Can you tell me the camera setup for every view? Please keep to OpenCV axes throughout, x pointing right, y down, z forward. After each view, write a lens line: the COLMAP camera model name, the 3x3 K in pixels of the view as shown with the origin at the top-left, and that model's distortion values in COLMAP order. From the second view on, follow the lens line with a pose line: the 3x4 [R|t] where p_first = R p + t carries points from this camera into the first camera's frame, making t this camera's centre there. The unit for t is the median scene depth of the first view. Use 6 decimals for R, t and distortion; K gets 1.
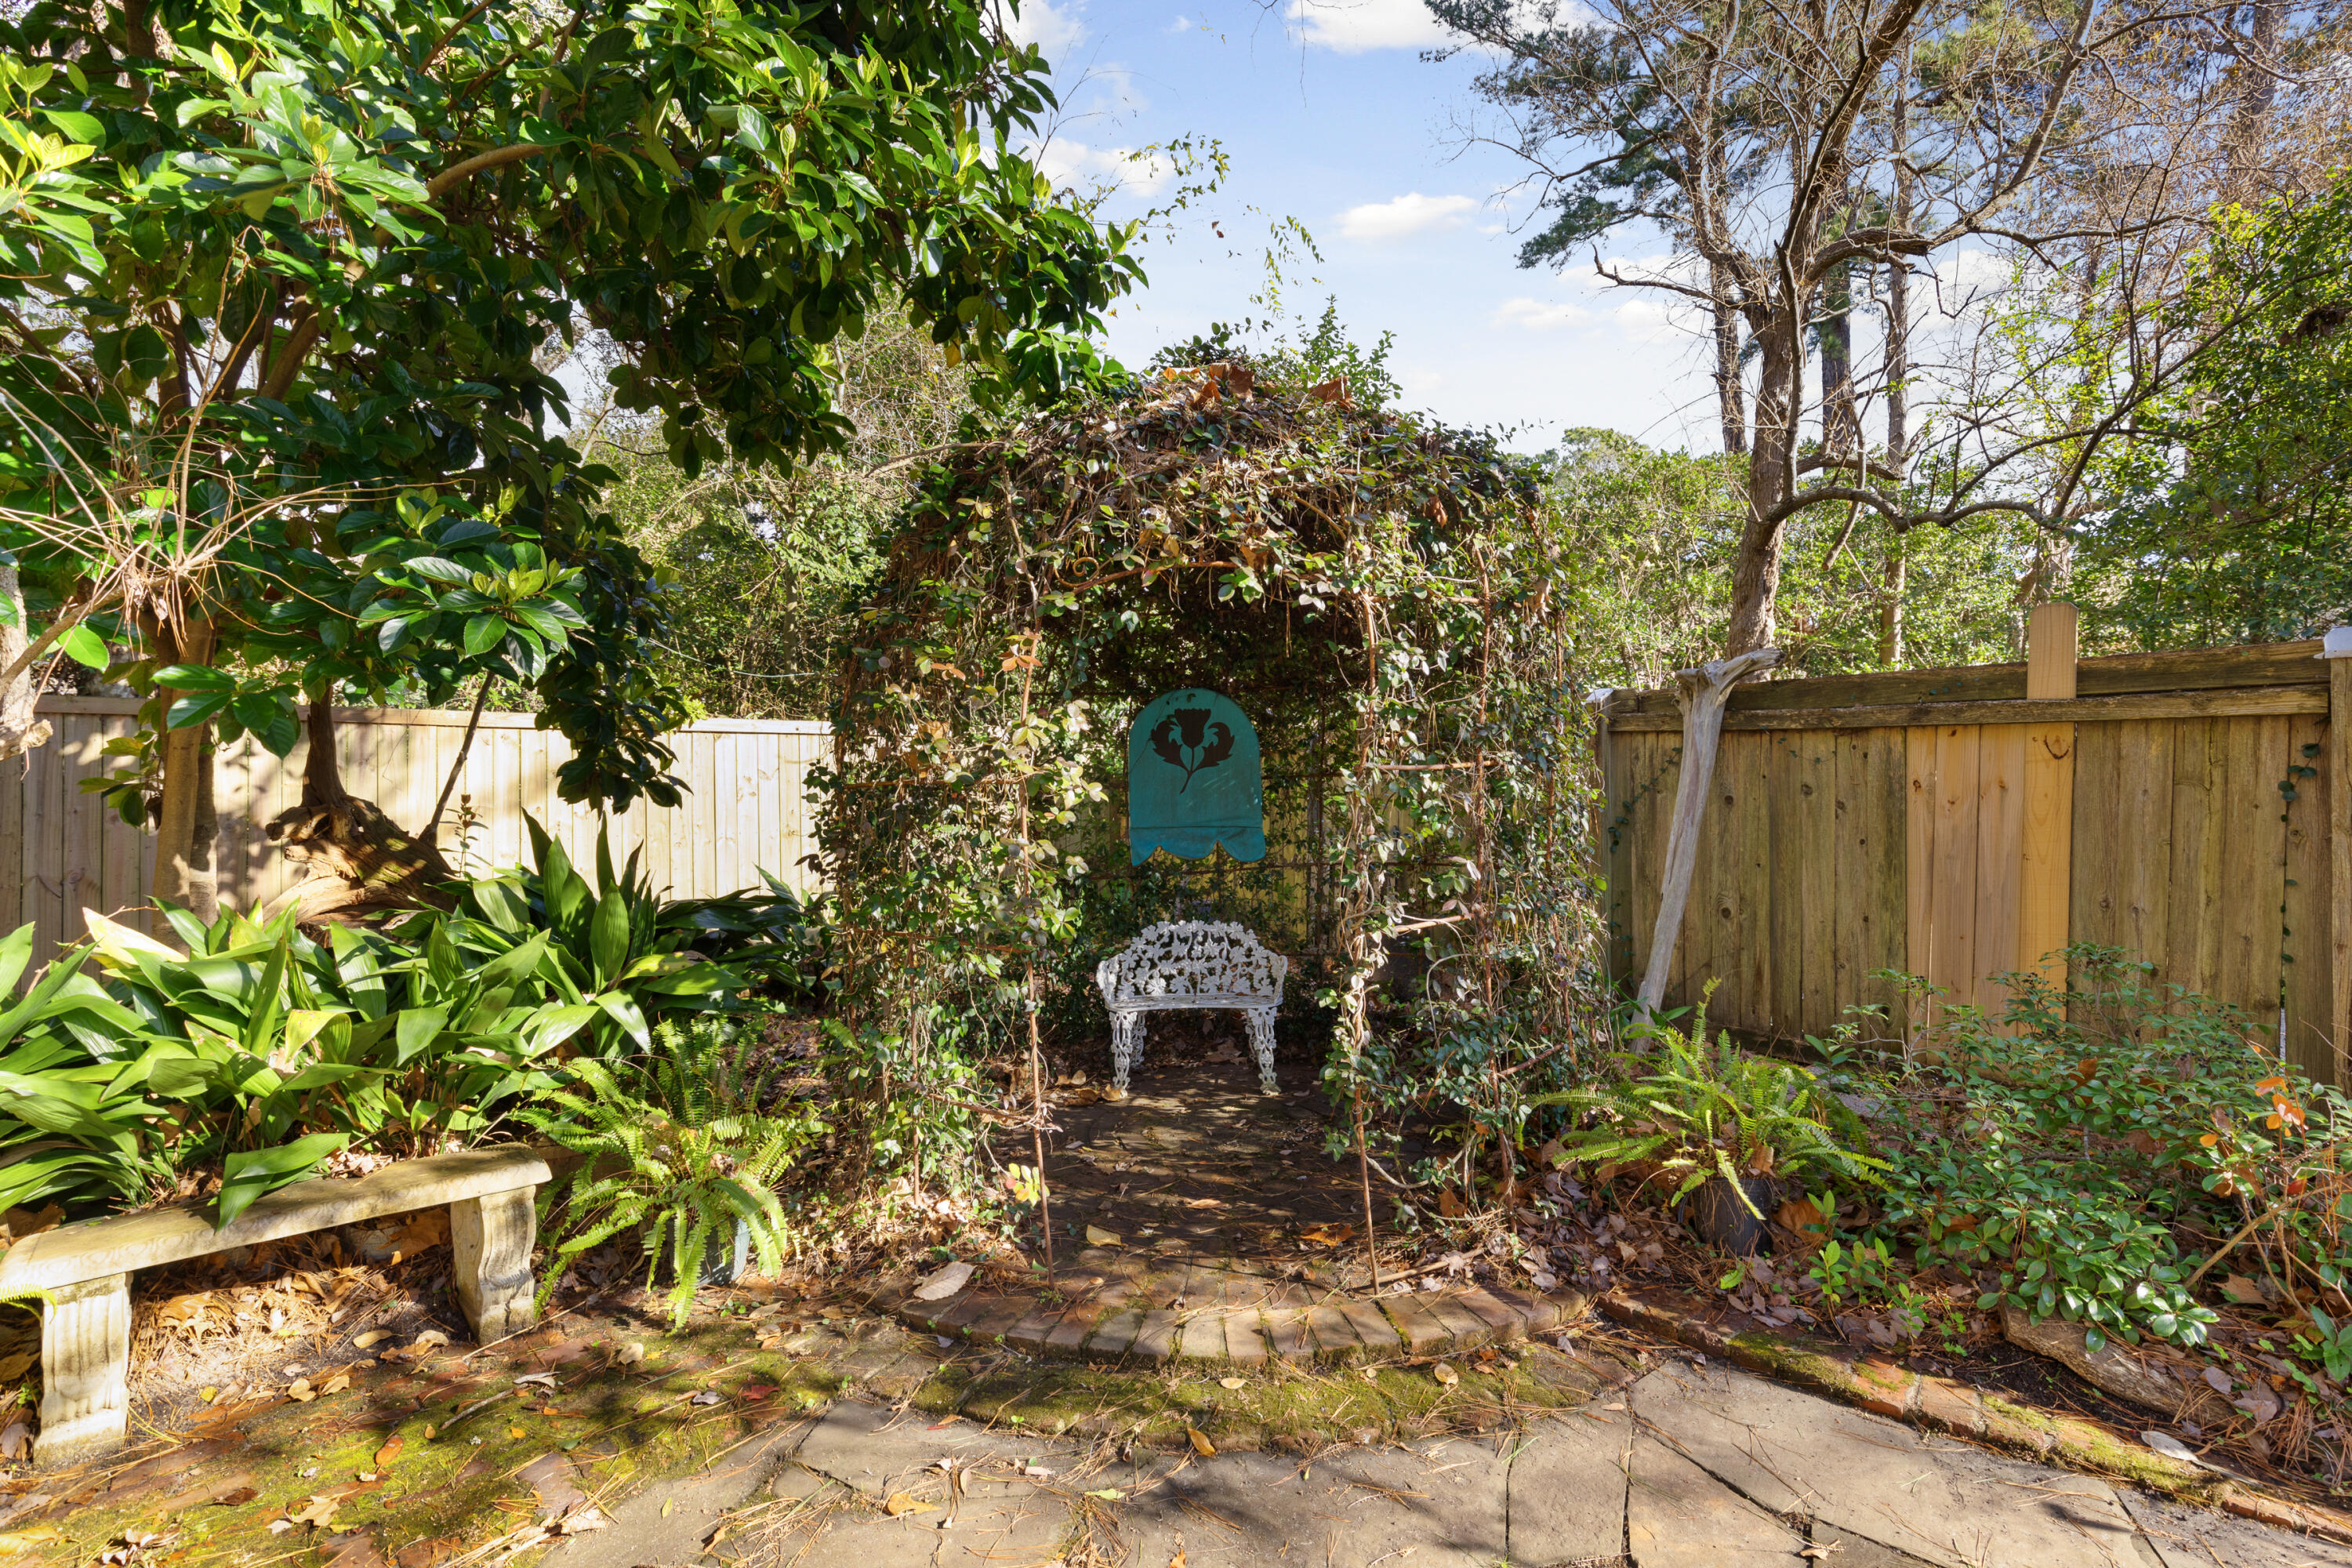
lens RADIAL K [[1069.3, 0, 1177.3], [0, 1069.3, 766.0], [0, 0, 1]] dist [0.006374, 0.000256]
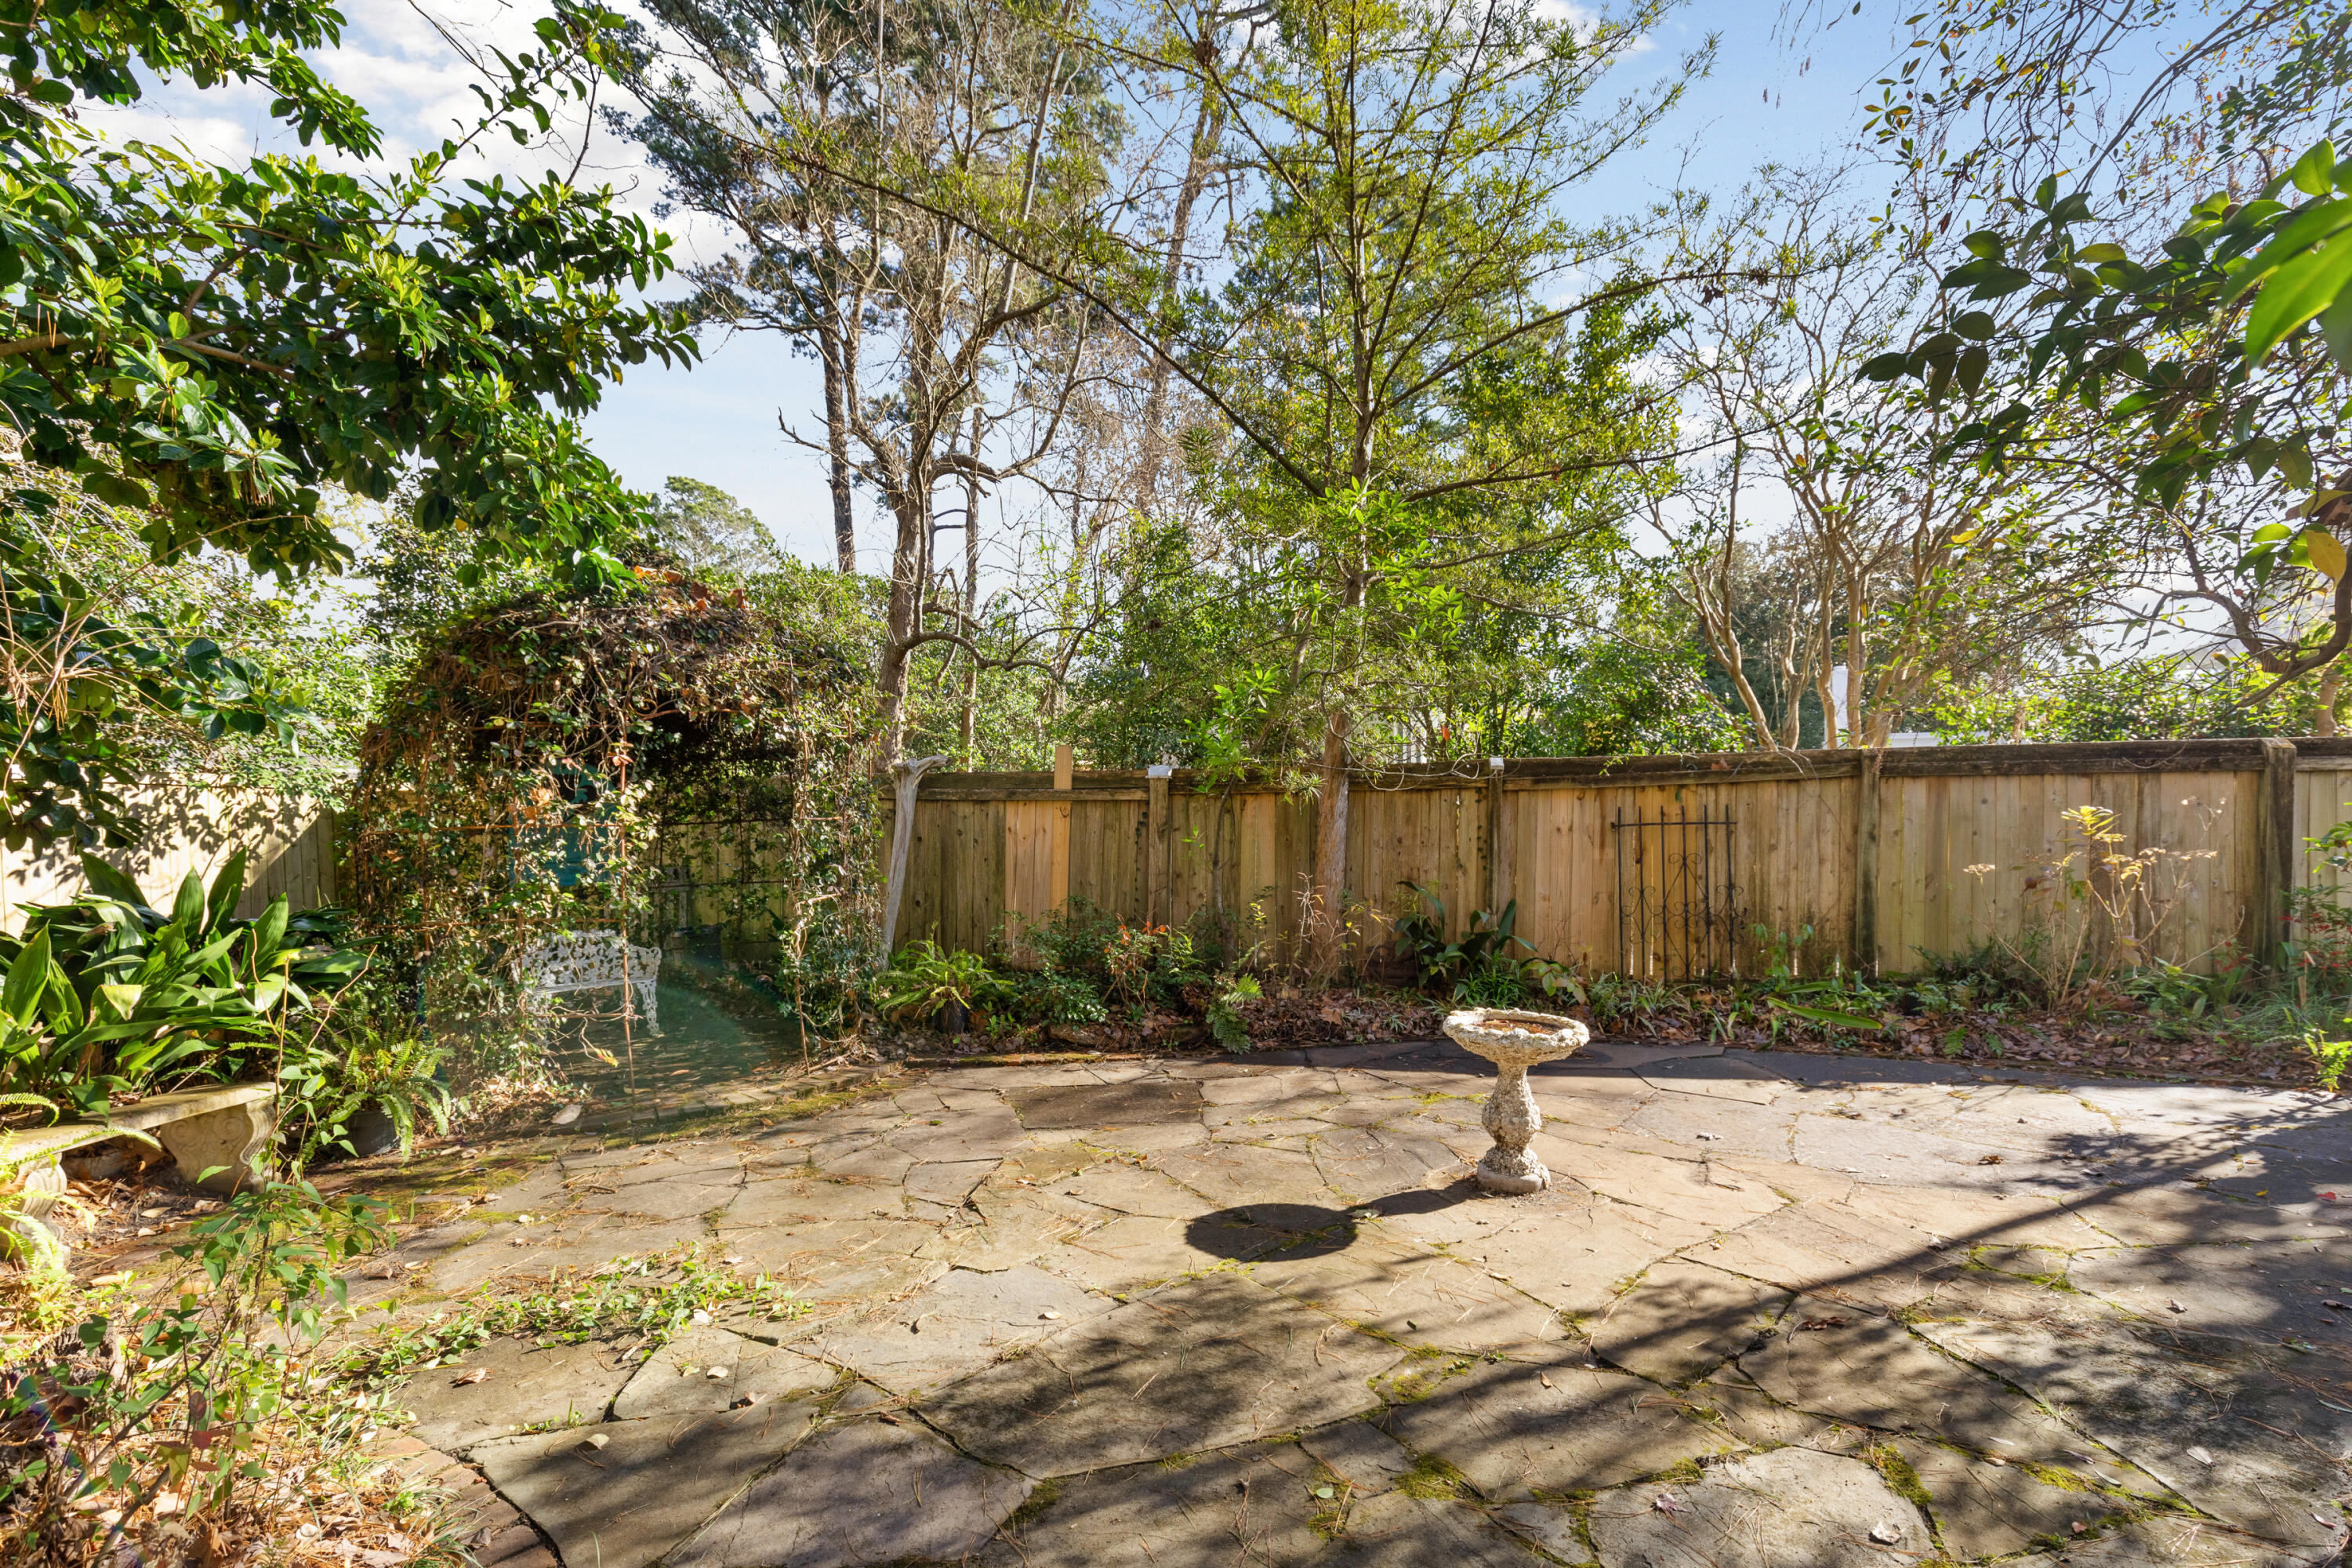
lens RADIAL K [[1069.3, 0, 1178.1], [0, 1069.3, 786.3], [0, 0, 1]] dist [0.006374, 0.000256]
pose [[0.696198, 0.029831, 0.717229, -0.661905], [-0.006300, 0.999352, -0.035449, 0.006399], [-0.717822, 0.020161, 0.695935, -0.773262]]
